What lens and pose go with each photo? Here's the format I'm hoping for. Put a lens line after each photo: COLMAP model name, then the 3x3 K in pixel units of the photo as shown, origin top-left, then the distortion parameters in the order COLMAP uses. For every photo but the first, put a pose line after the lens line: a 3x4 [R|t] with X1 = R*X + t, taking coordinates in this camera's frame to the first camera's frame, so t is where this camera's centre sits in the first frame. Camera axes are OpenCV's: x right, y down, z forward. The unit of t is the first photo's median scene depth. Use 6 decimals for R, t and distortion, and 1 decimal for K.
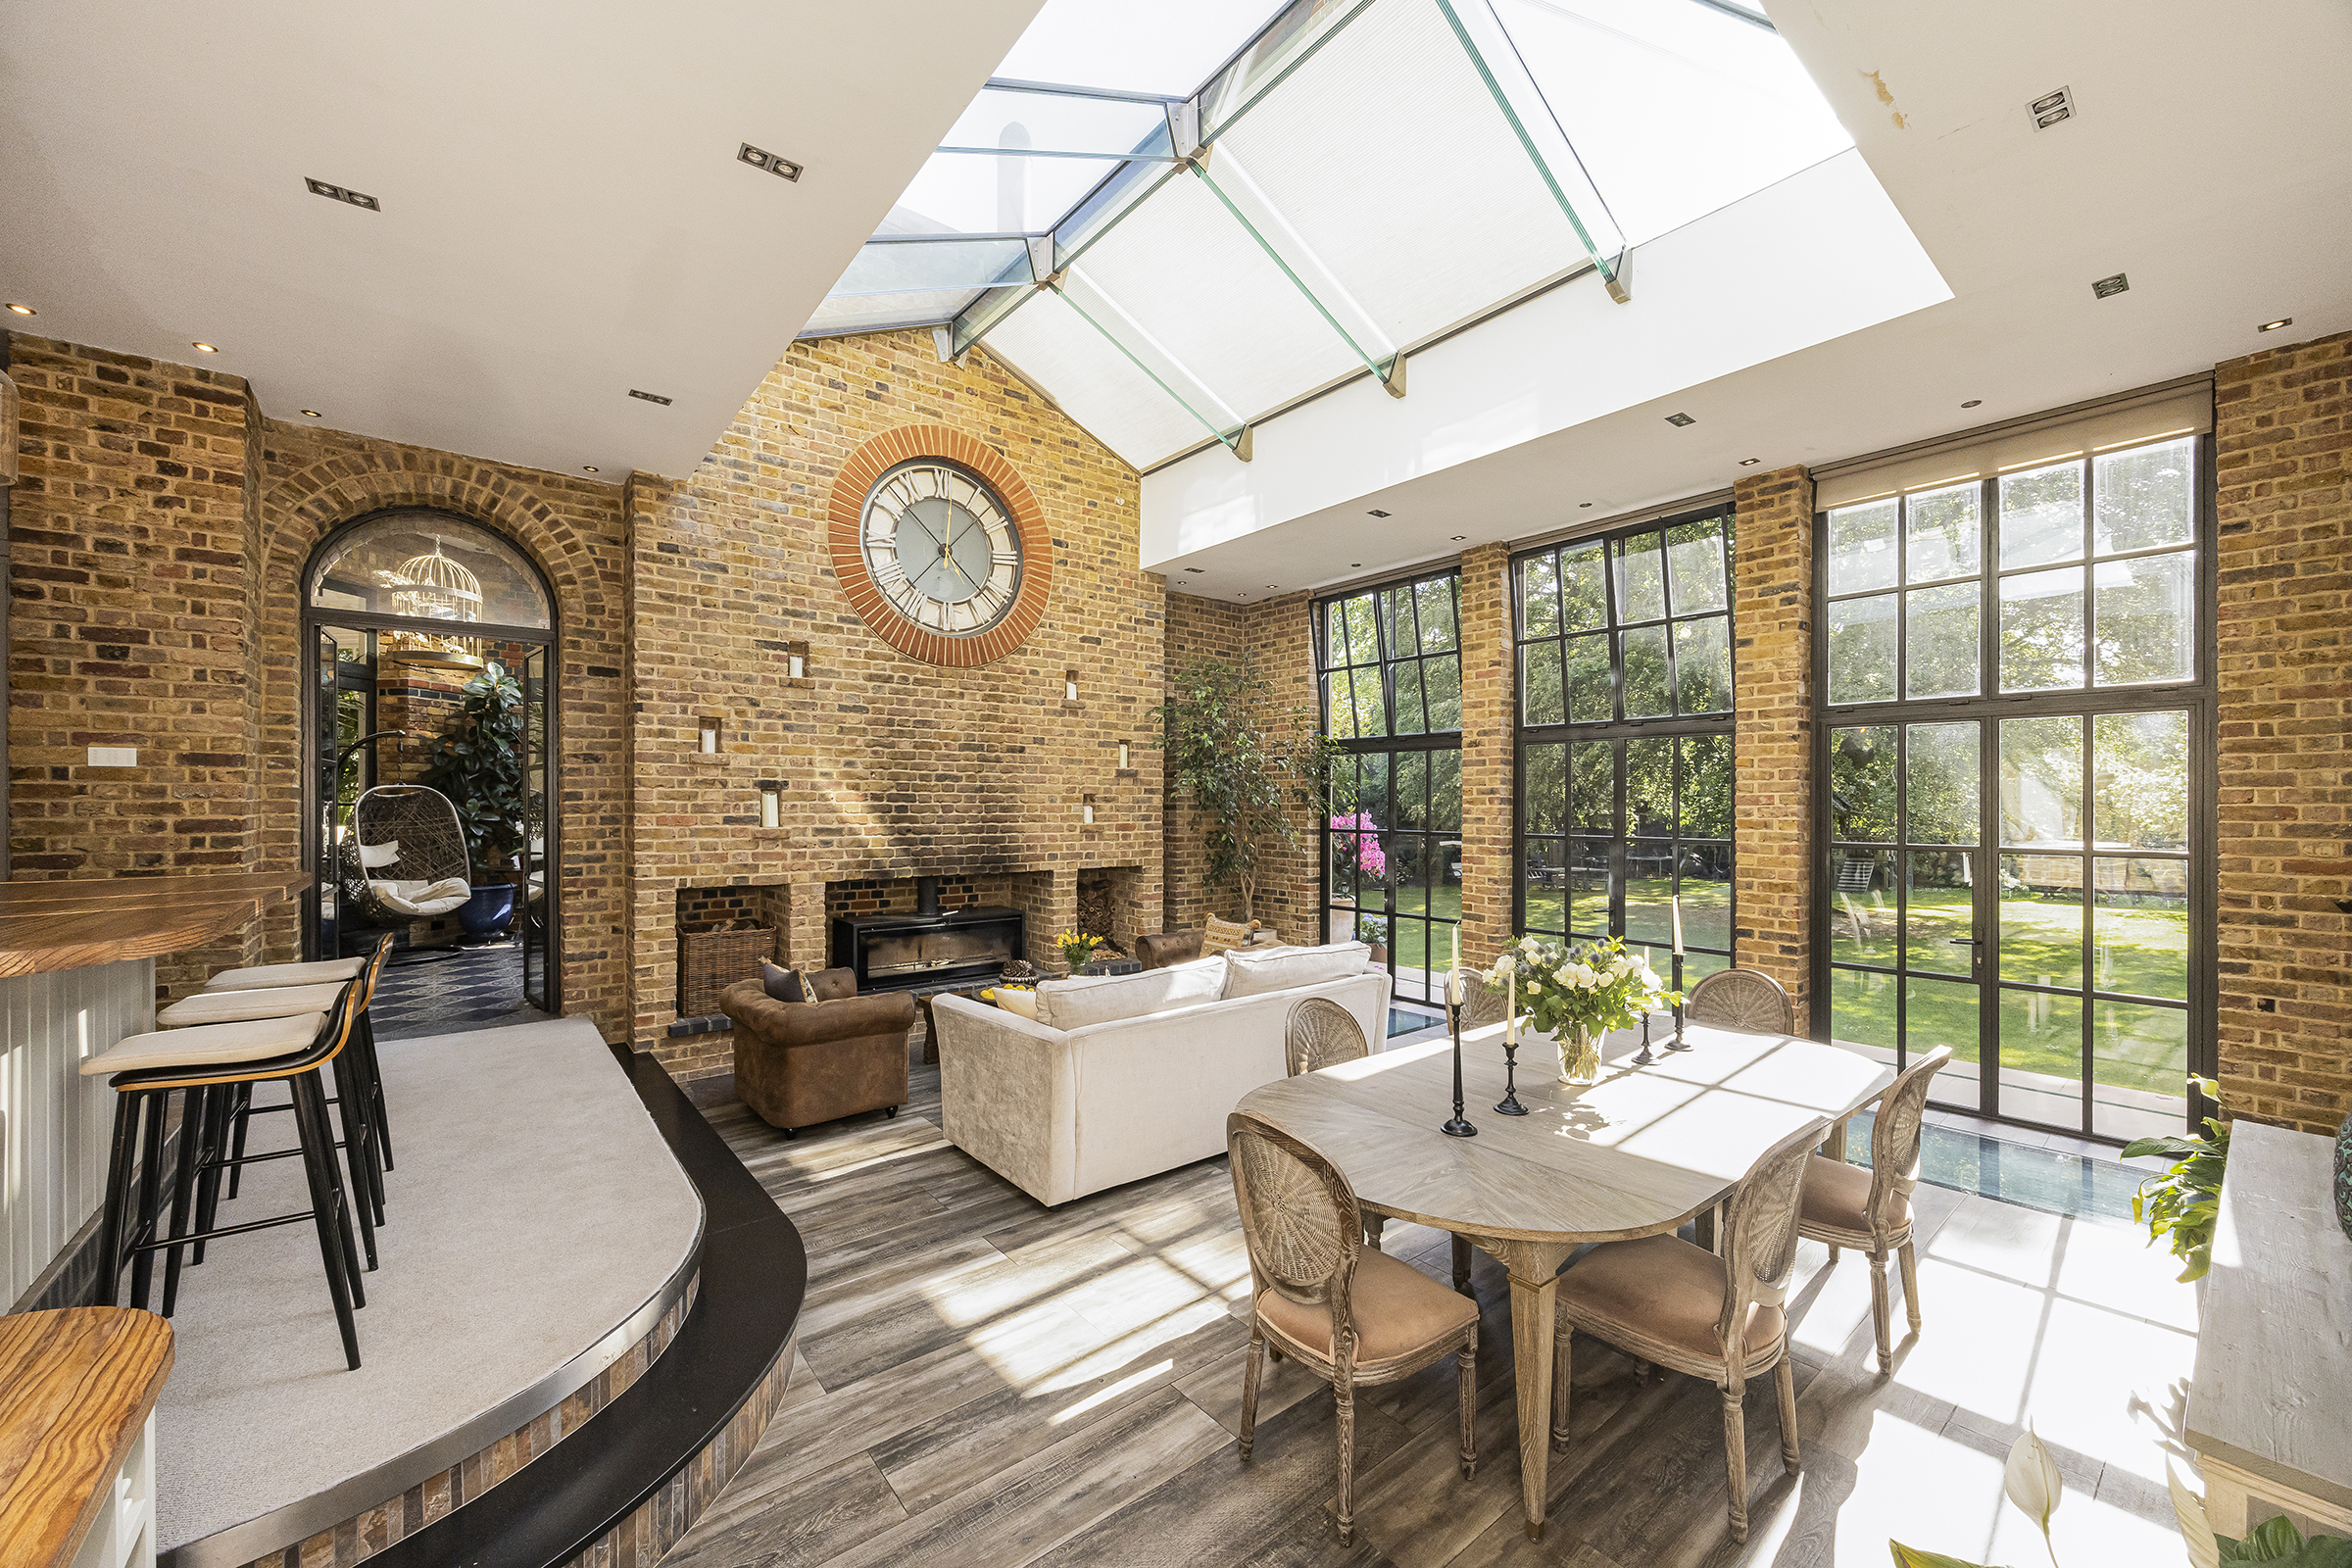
lens RADIAL K [[904.1, 0, 1168.5], [0, 904.1, 796.2], [0, 0, 1]] dist [-0.000426, -0.000223]
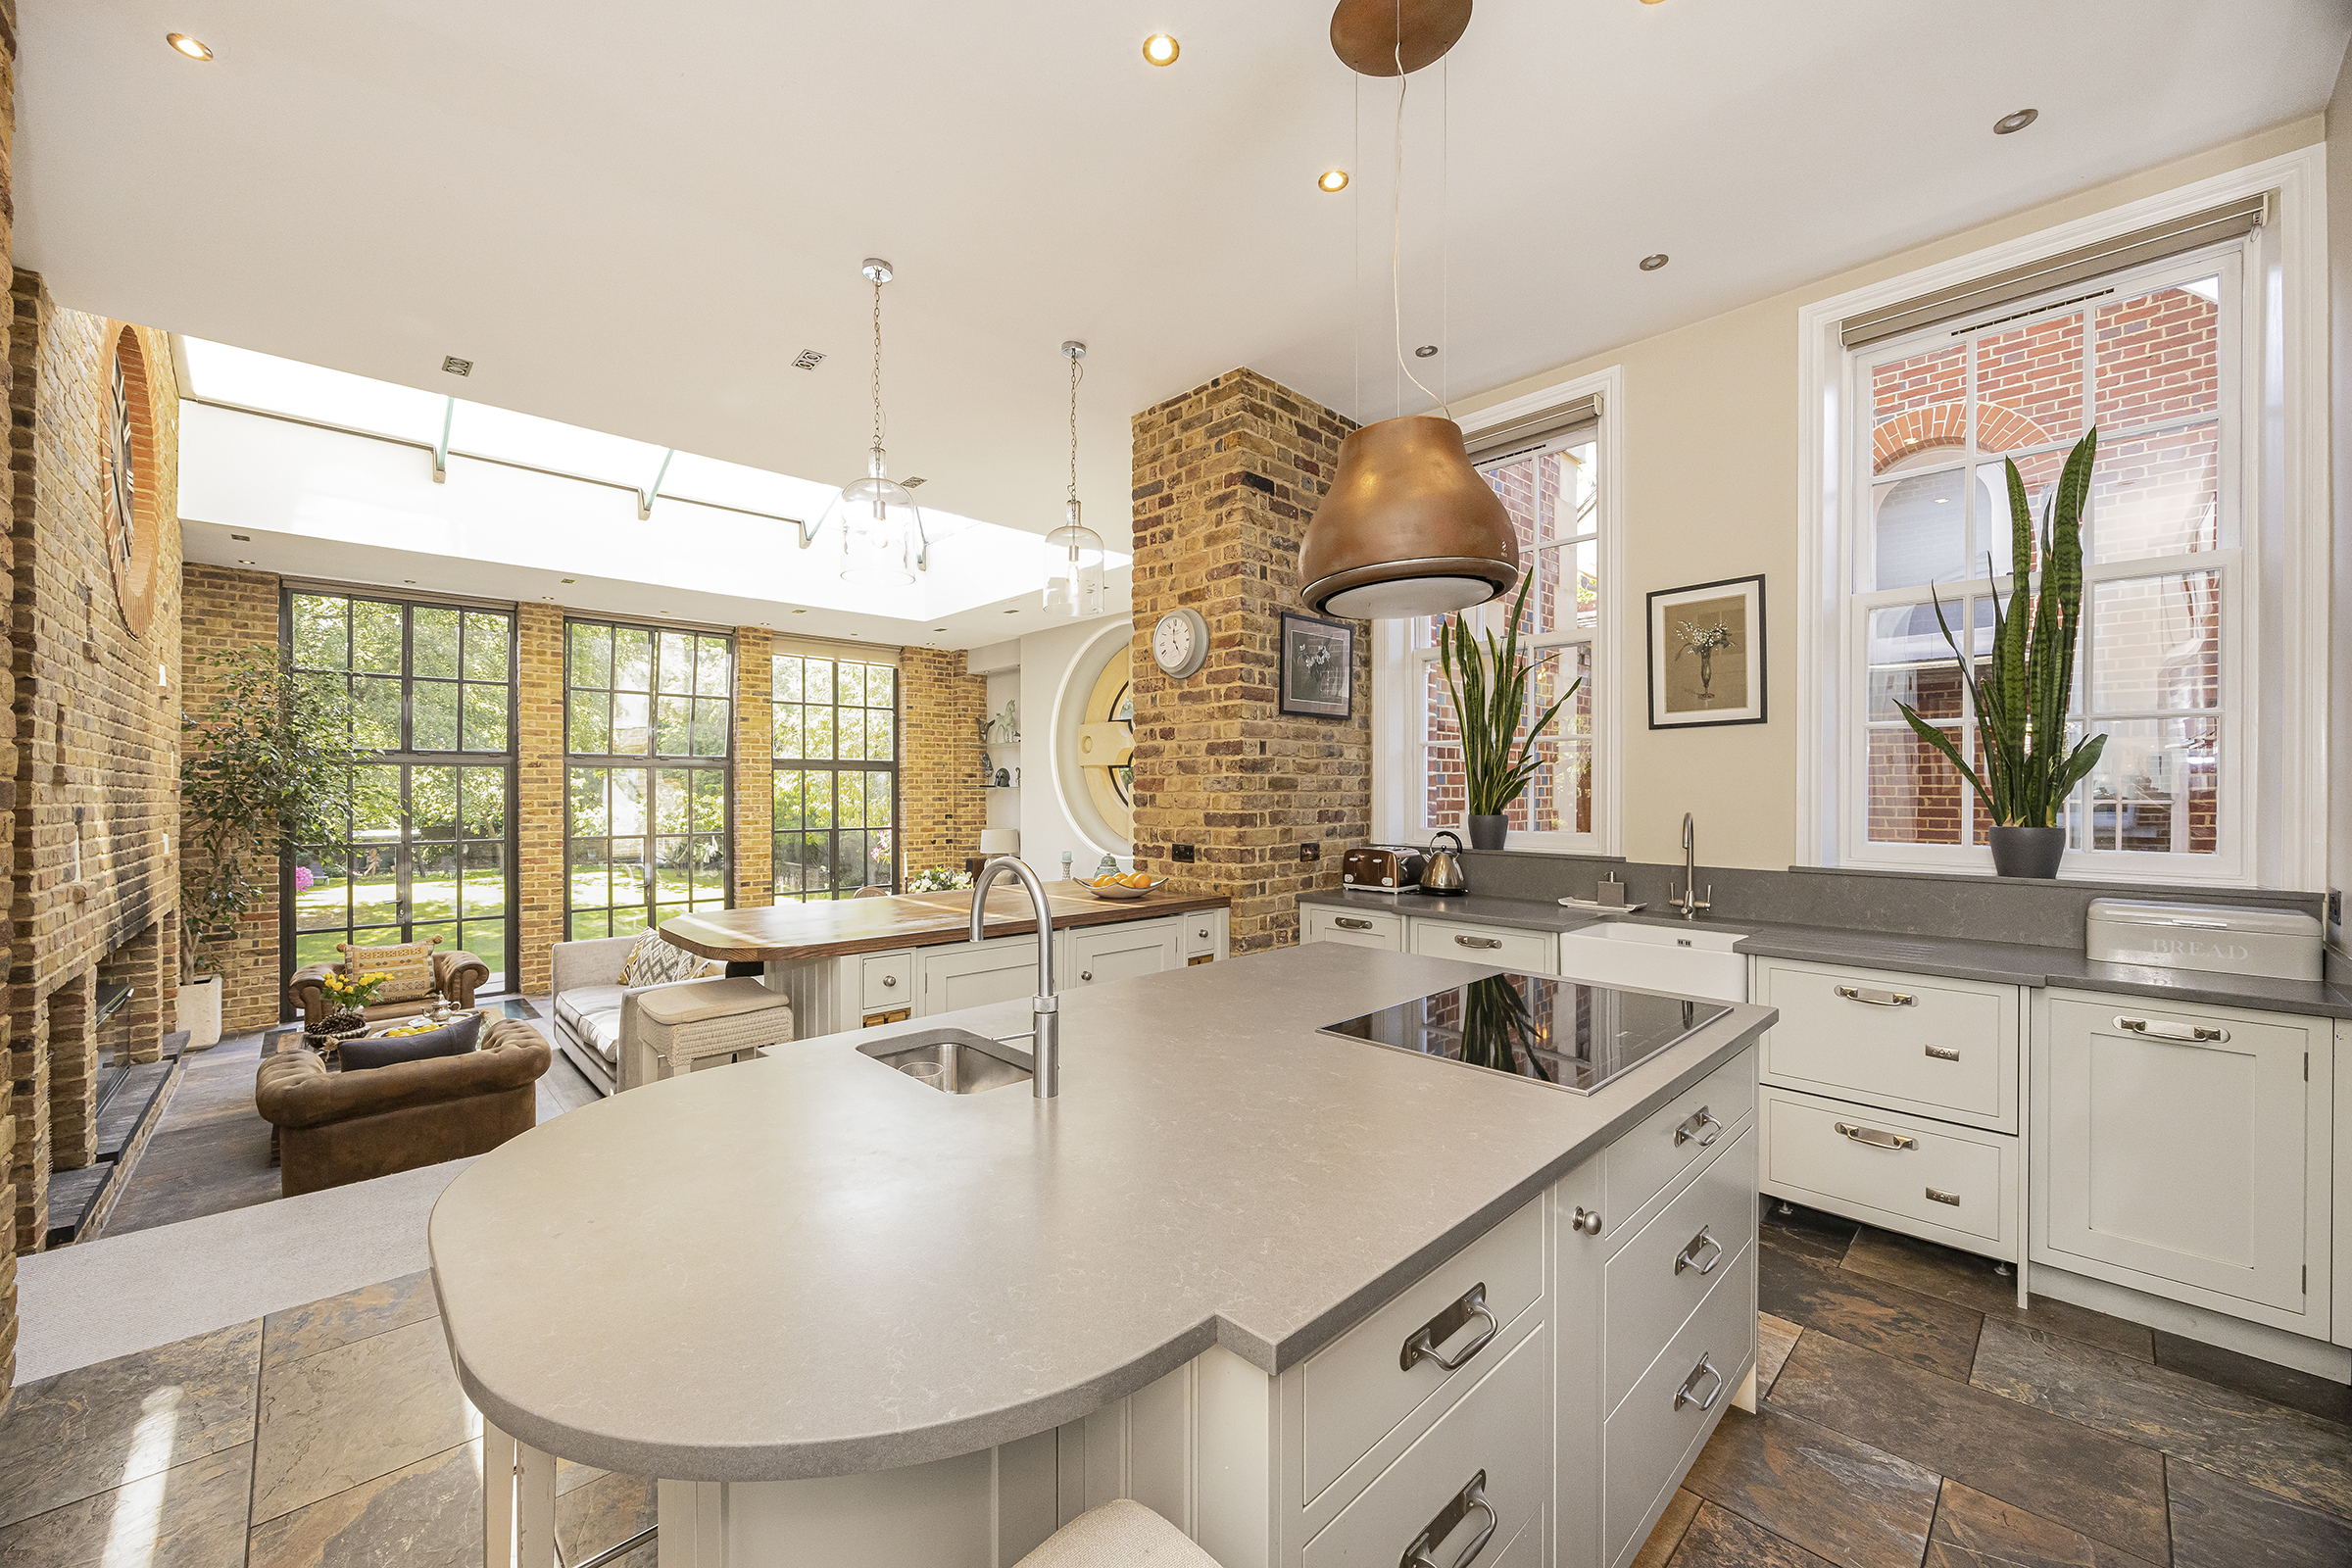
lens RADIAL K [[904.1, 0, 1187.0], [0, 904.1, 789.4], [0, 0, 1]] dist [-0.000426, -0.000223]
pose [[-0.086315, 0.002391, 0.996265, -1.121293], [-0.004346, 0.999987, -0.002776, -0.030353], [-0.996258, -0.004569, -0.086304, 0.279593]]
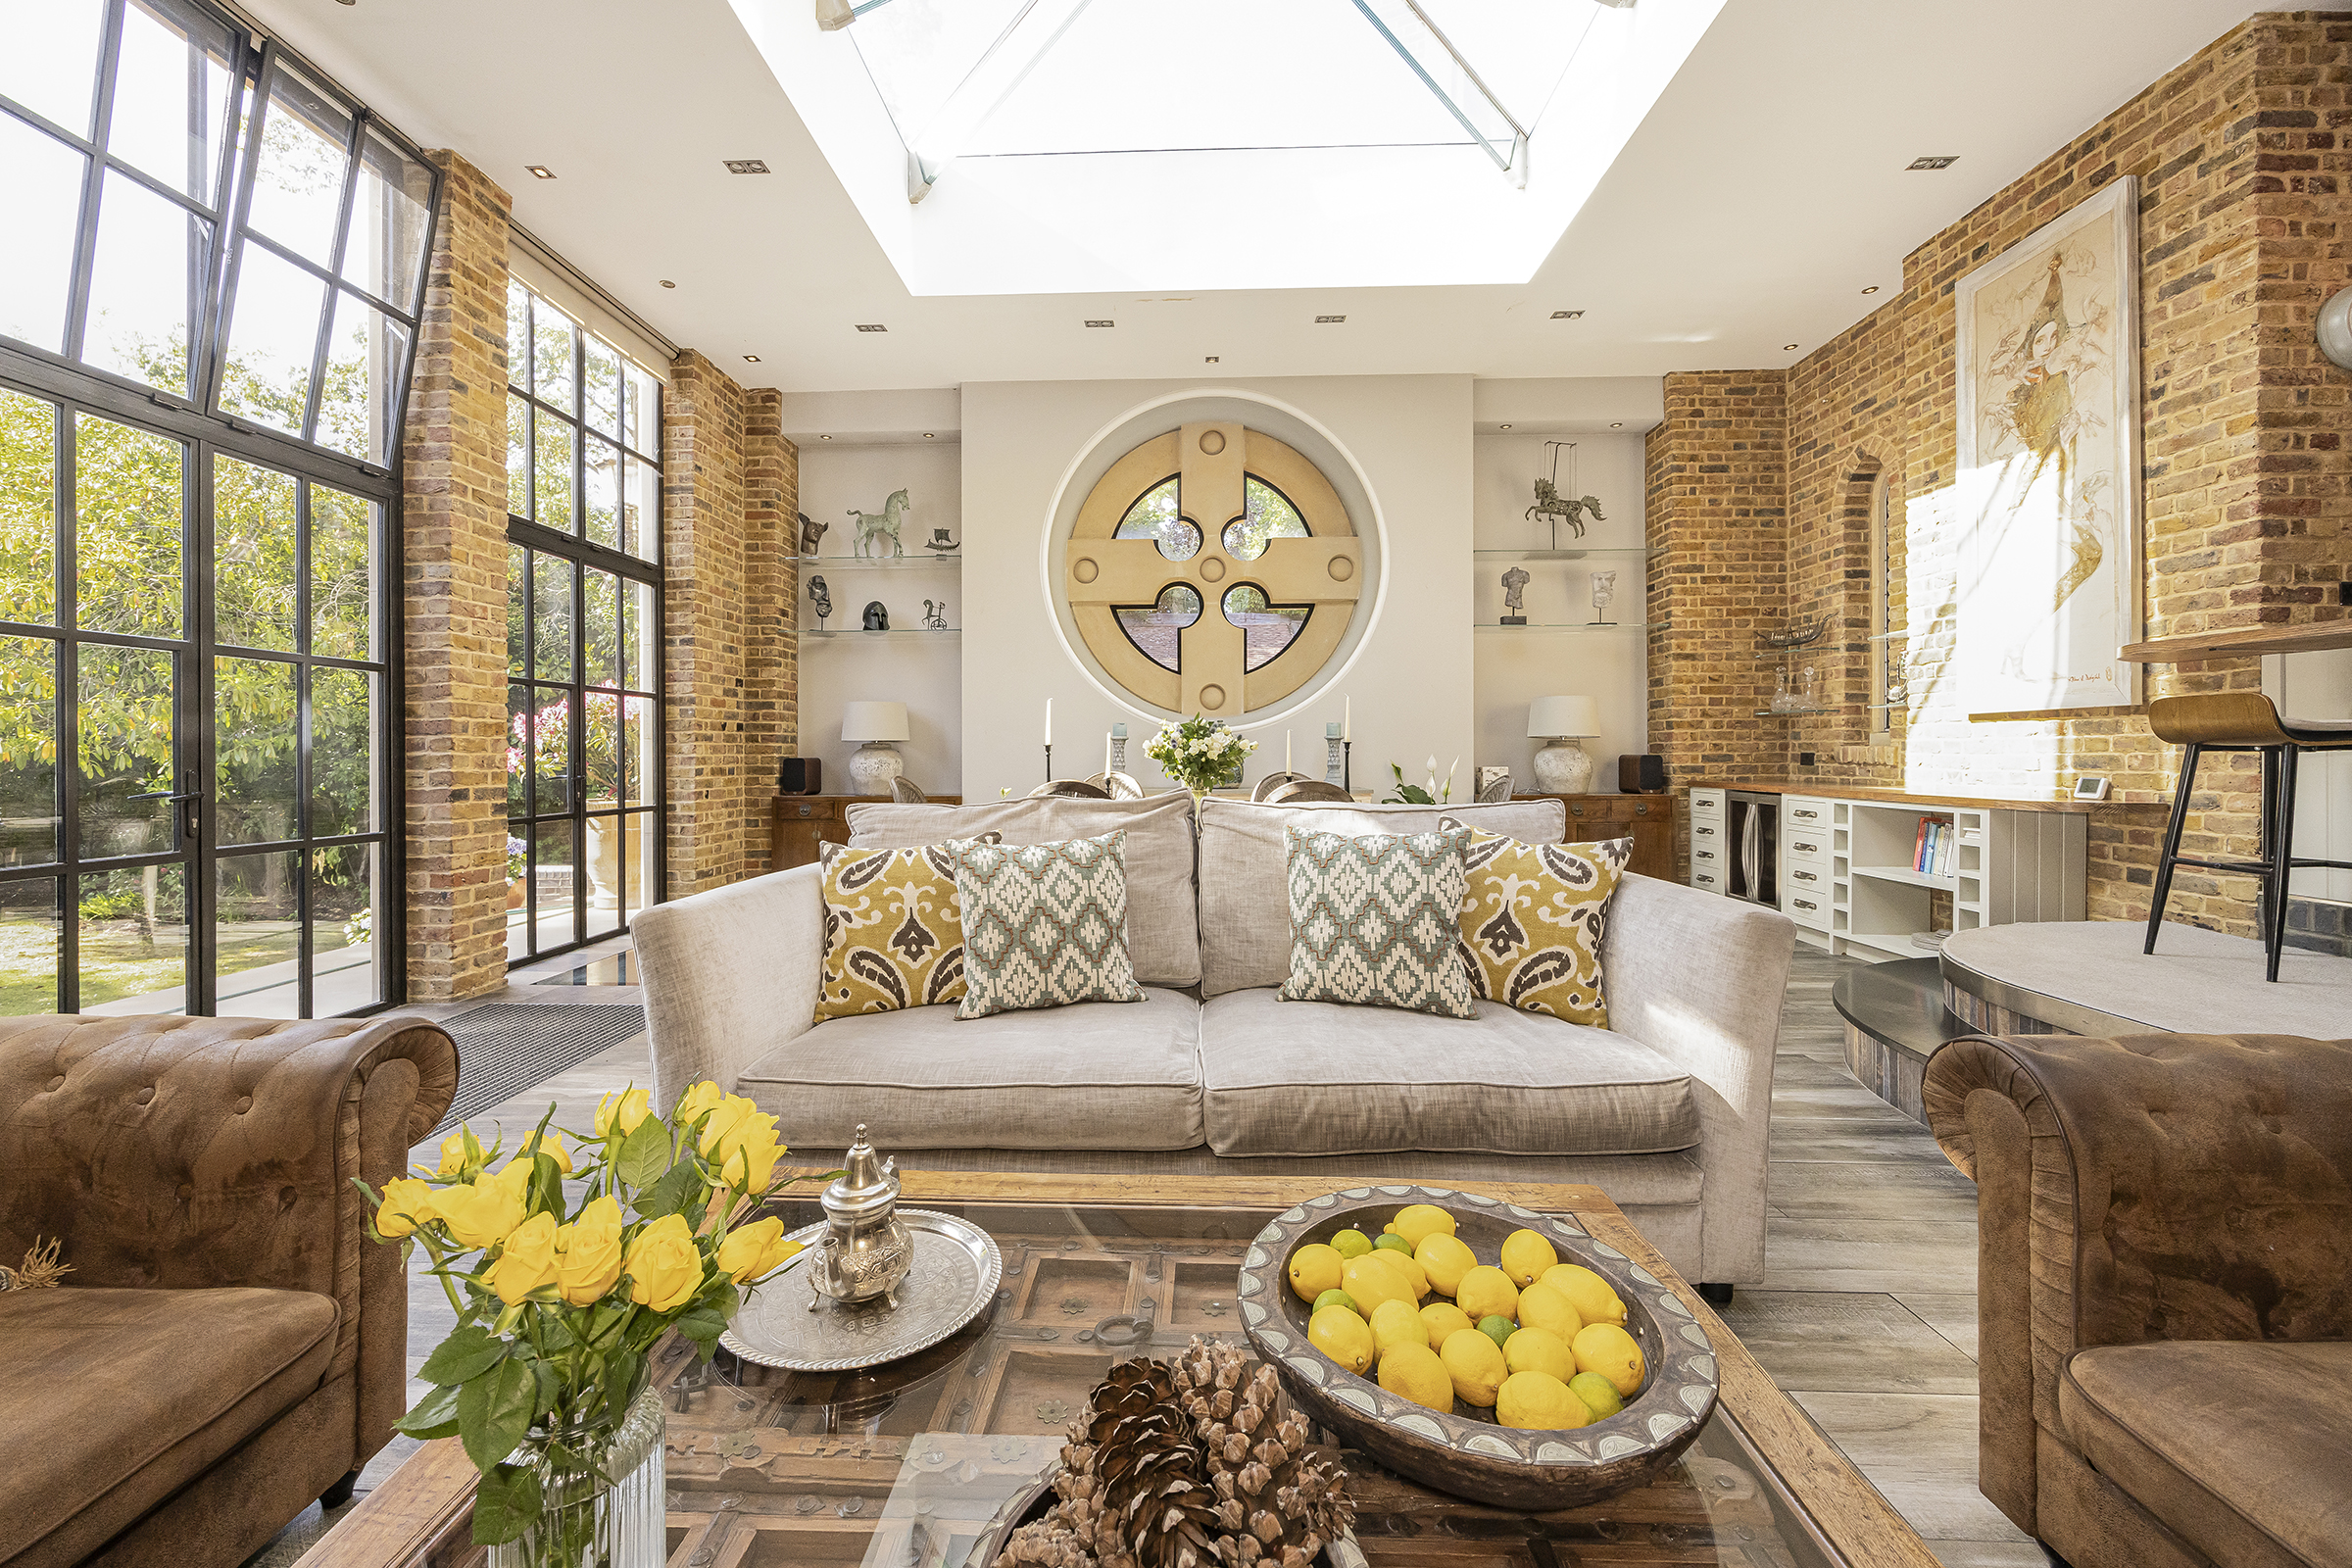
lens RADIAL K [[904.1, 0, 1176.1], [0, 904.1, 747.6], [0, 0, 1]] dist [-0.000426, -0.000223]
pose [[-0.755556, 0.004983, 0.655066, -0.241484], [0.001500, 0.999982, -0.005877, 0.112269], [-0.655083, -0.003458, -0.755549, 1.106763]]
